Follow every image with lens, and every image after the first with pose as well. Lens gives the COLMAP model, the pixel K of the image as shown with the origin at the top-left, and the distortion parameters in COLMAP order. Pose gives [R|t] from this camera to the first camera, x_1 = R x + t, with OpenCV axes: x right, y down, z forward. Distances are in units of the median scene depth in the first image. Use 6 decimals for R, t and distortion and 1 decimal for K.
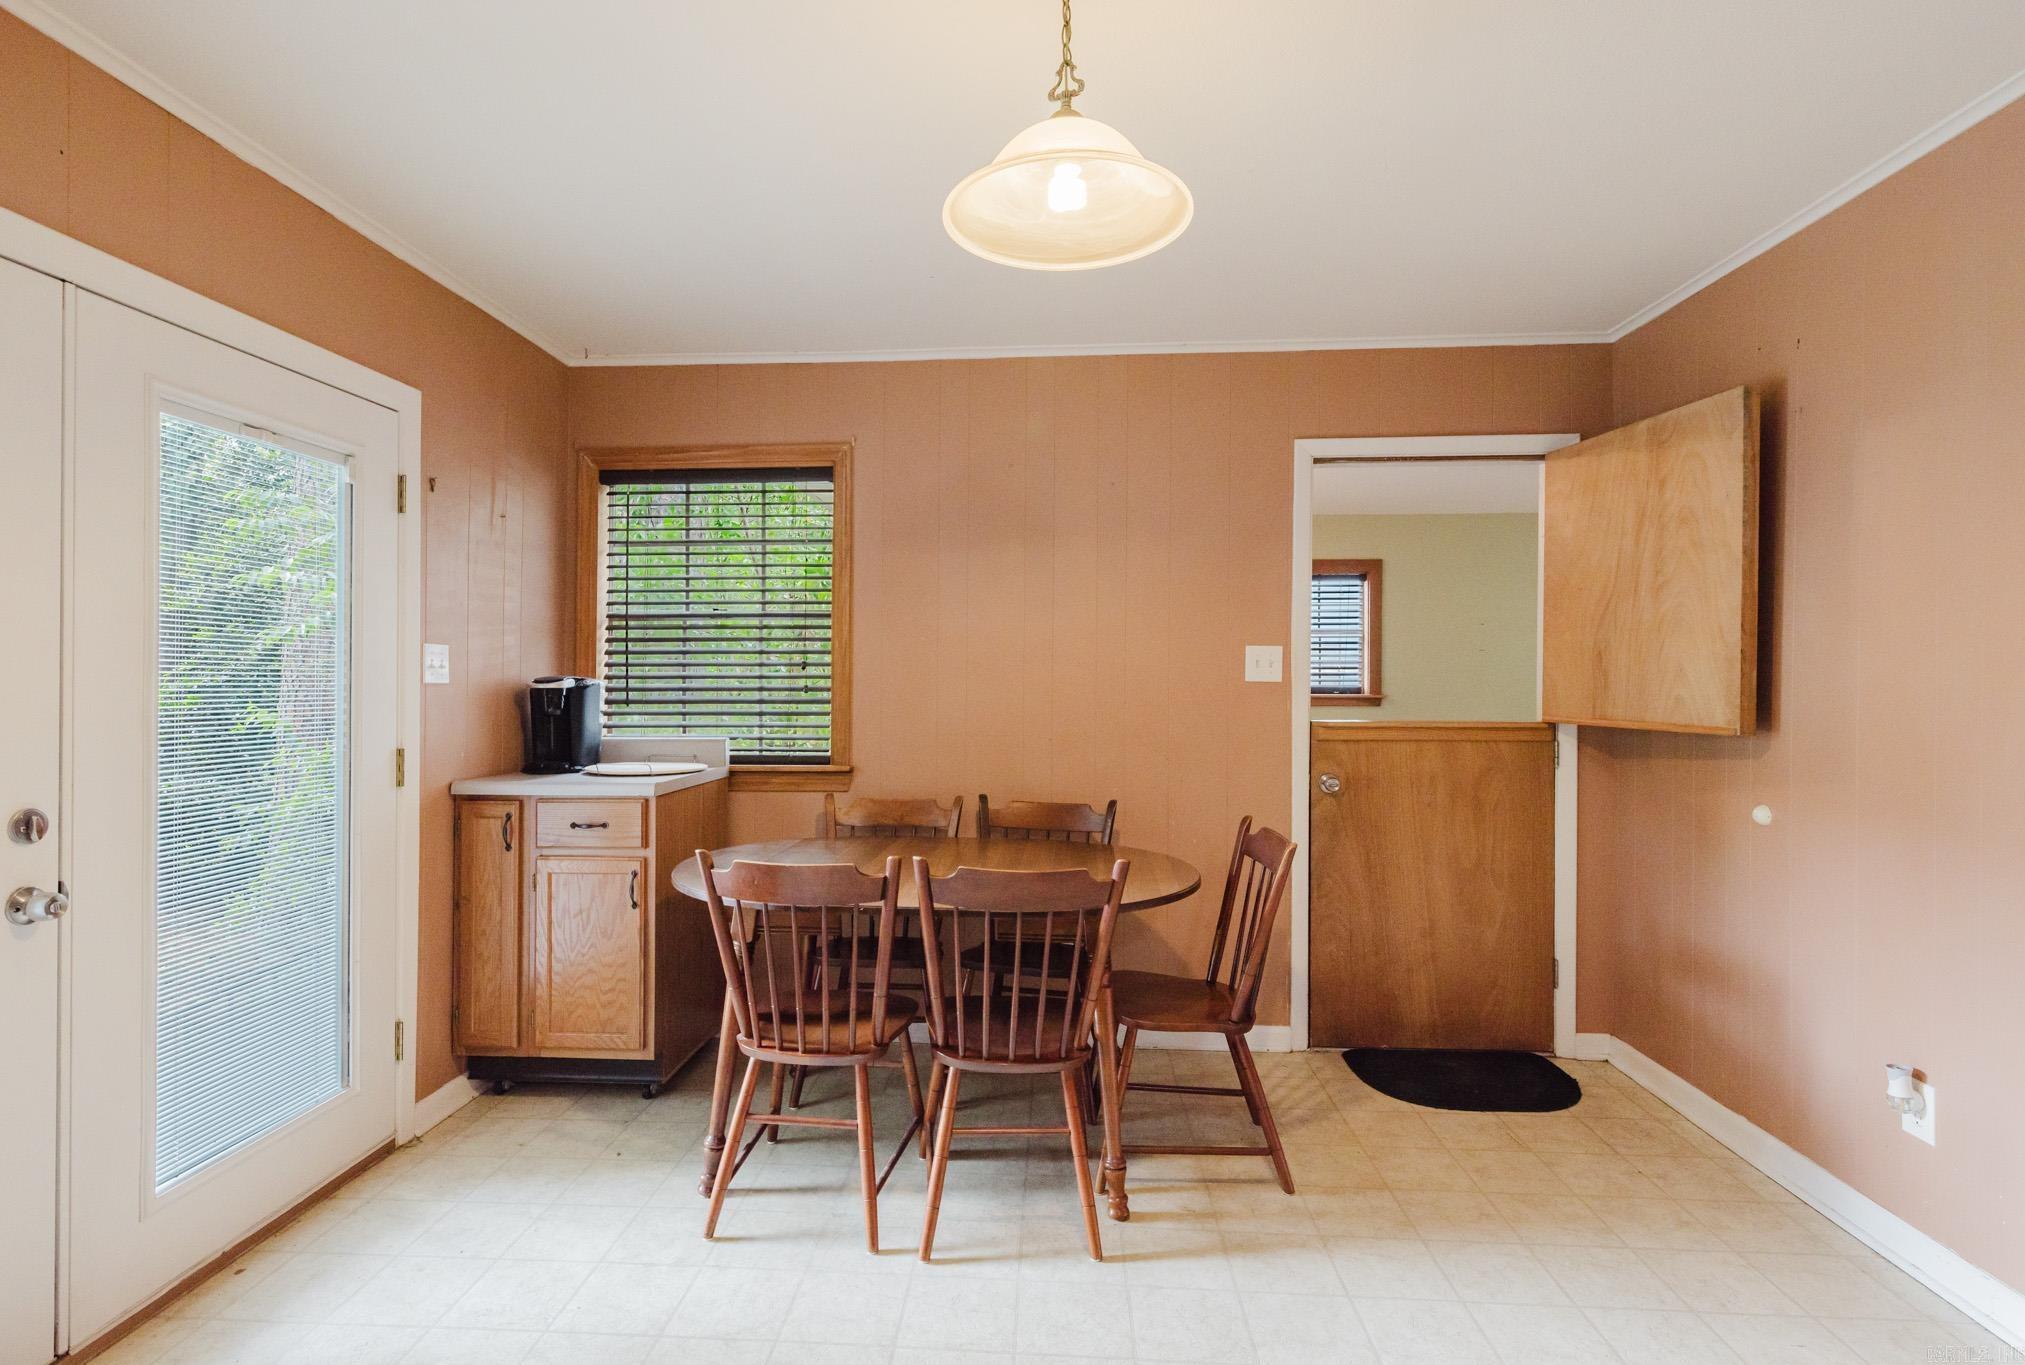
lens RADIAL K [[999.6, 0, 999.9], [0, 999.6, 672.1], [0, 0, 1]] dist [-0.003400, -0.000037]
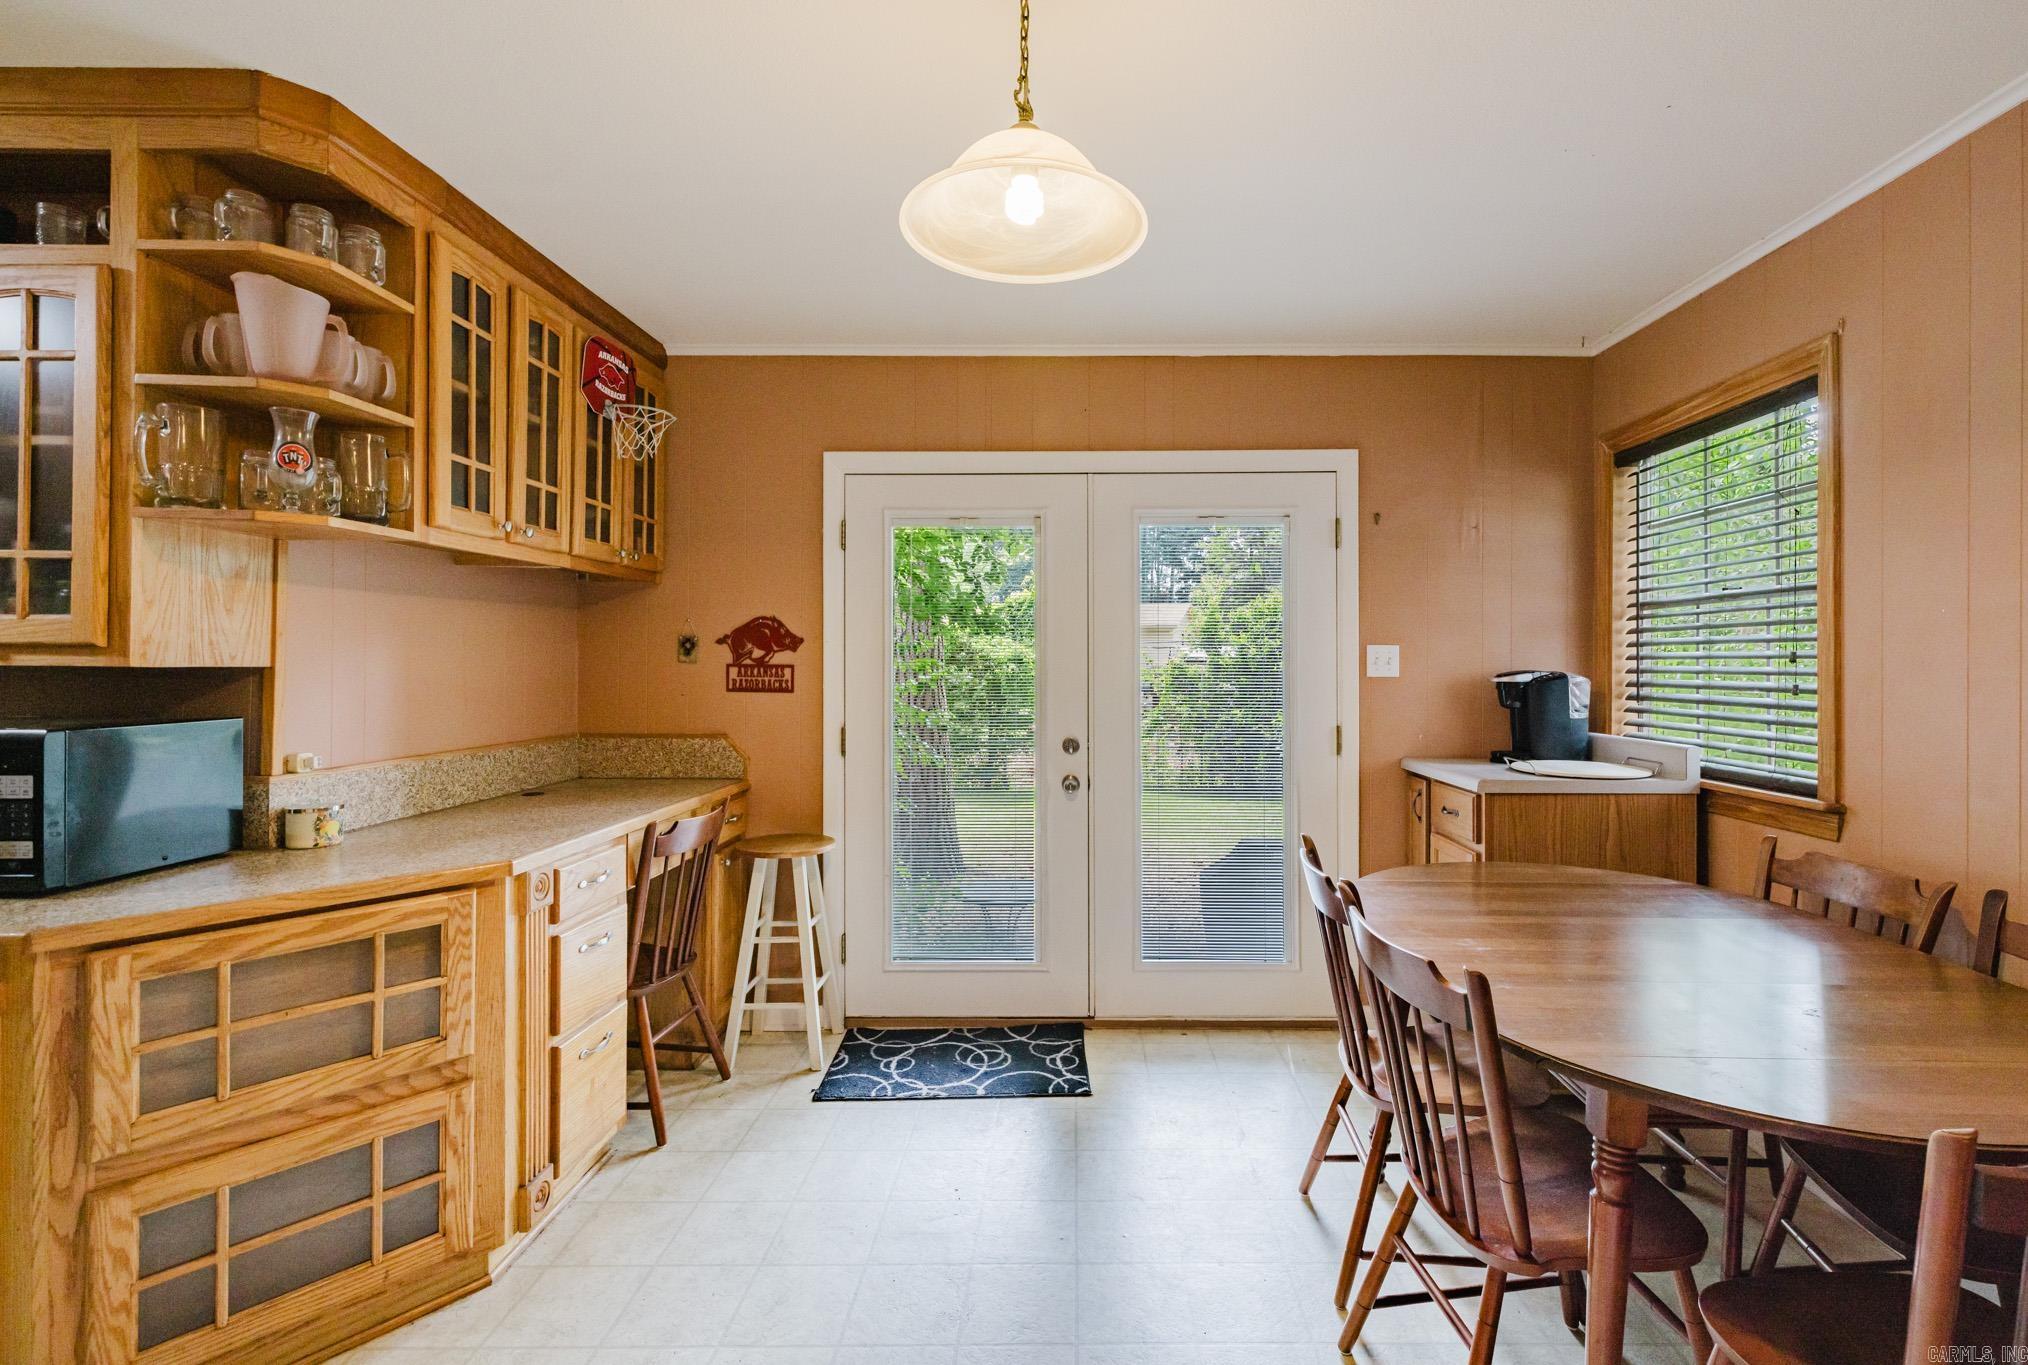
lens RADIAL K [[885.1, 0, 1068.7], [0, 885.1, 649.2], [0, 0, 1]] dist [-0.000532, 0.000031]
pose [[0.075643, -0.015797, -0.997010, 0.438386], [0.010458, 0.999832, -0.015049, -0.009096], [0.997080, -0.009288, 0.075796, 0.453837]]
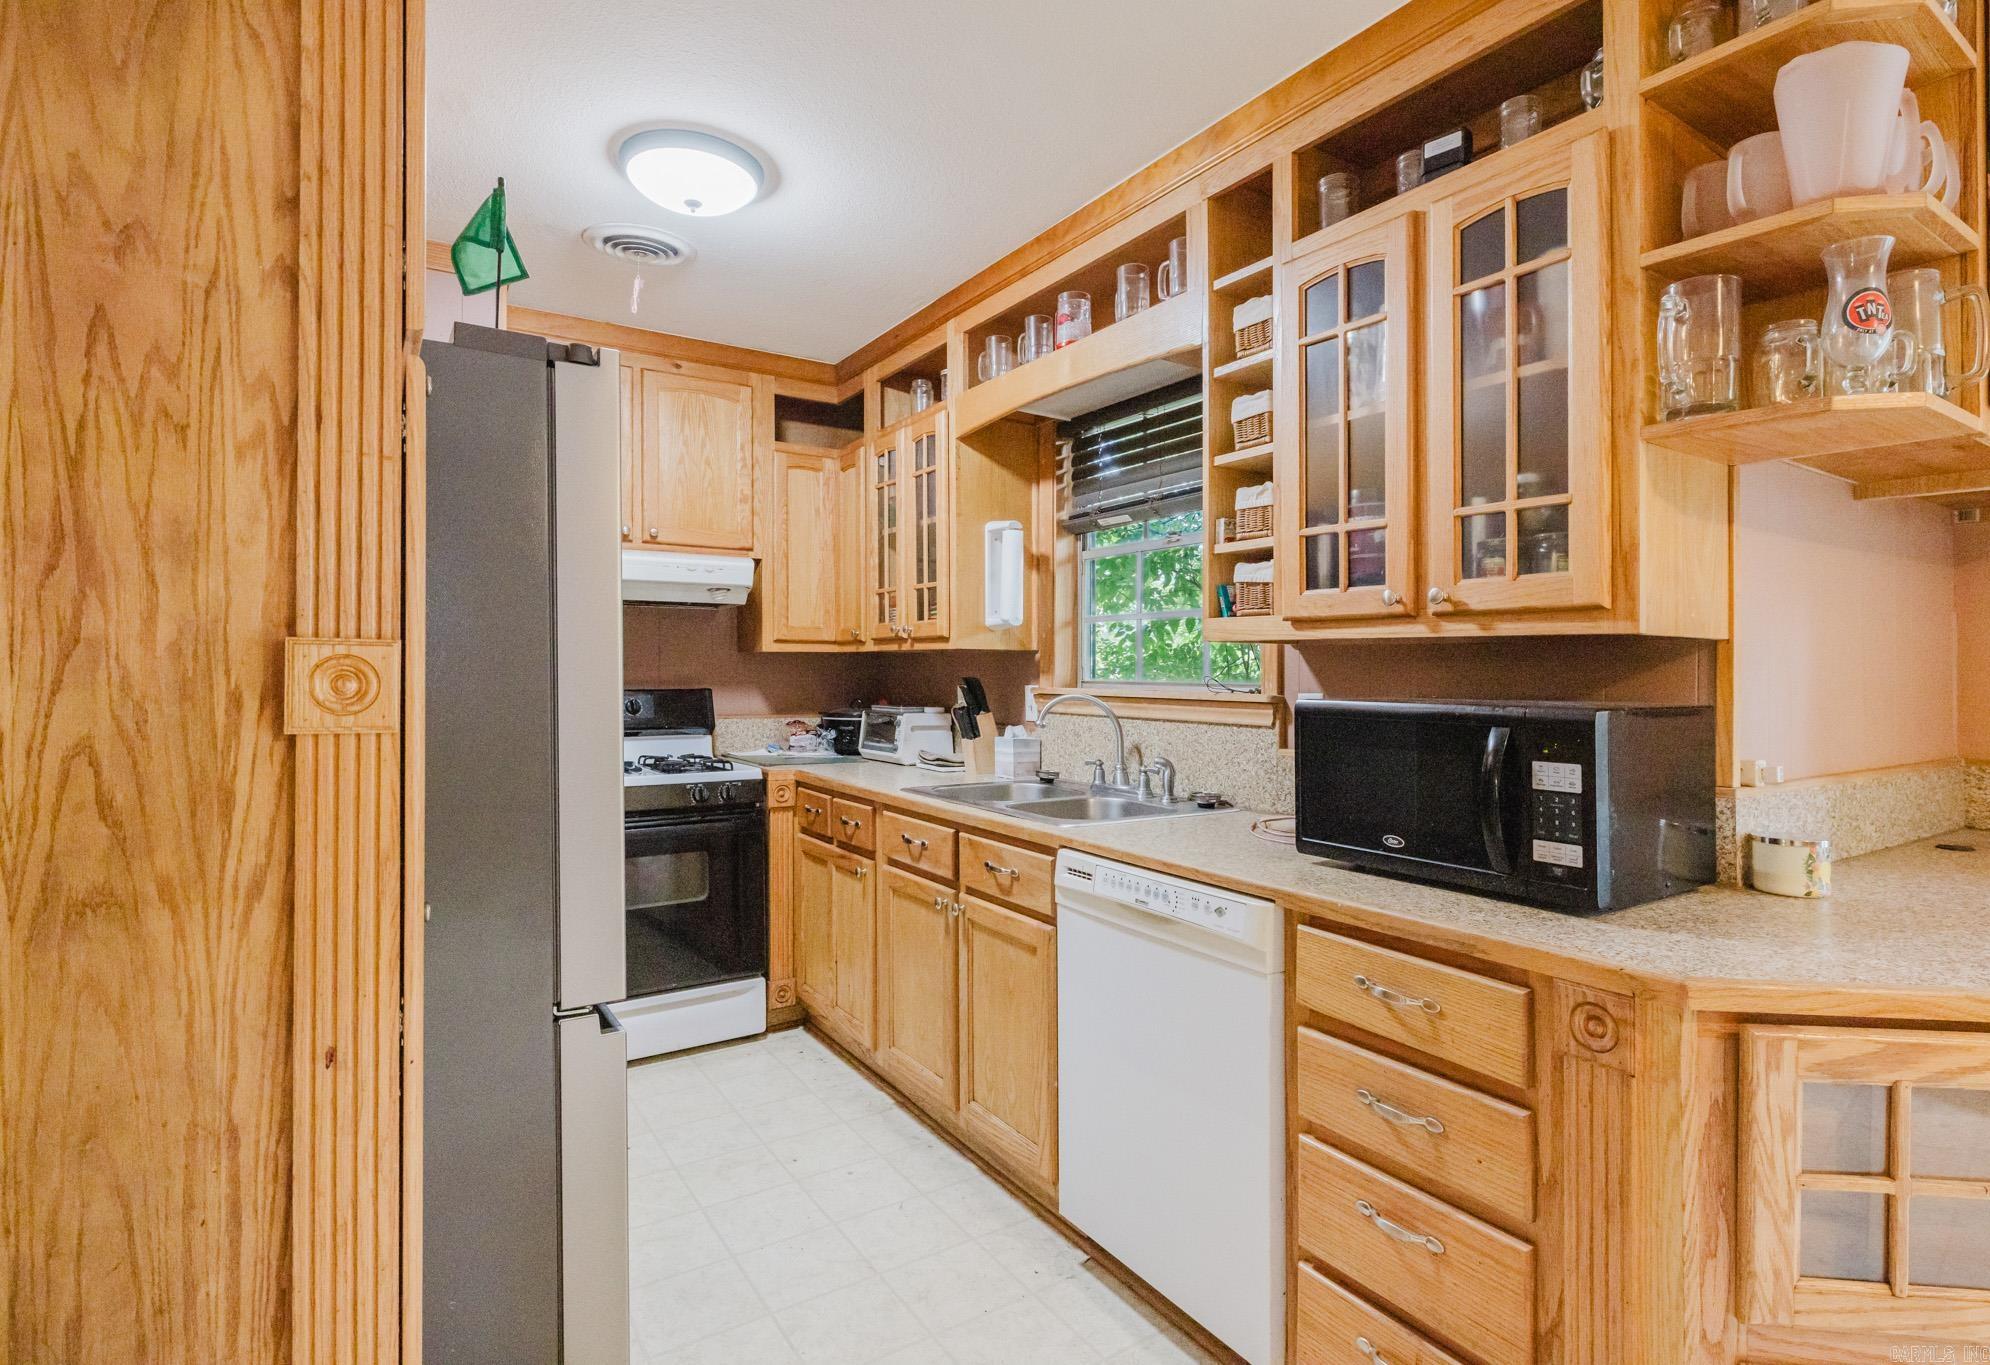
lens RADIAL K [[993.3, 0, 1052.1], [0, 993.3, 665.9], [0, 0, 1]] dist [-0.003416, 0.001470]
pose [[-0.775630, -0.008729, -0.631128, 0.373158], [-0.001521, 0.999927, -0.011961, 0.007943], [0.631186, -0.008317, -0.775587, 0.133019]]
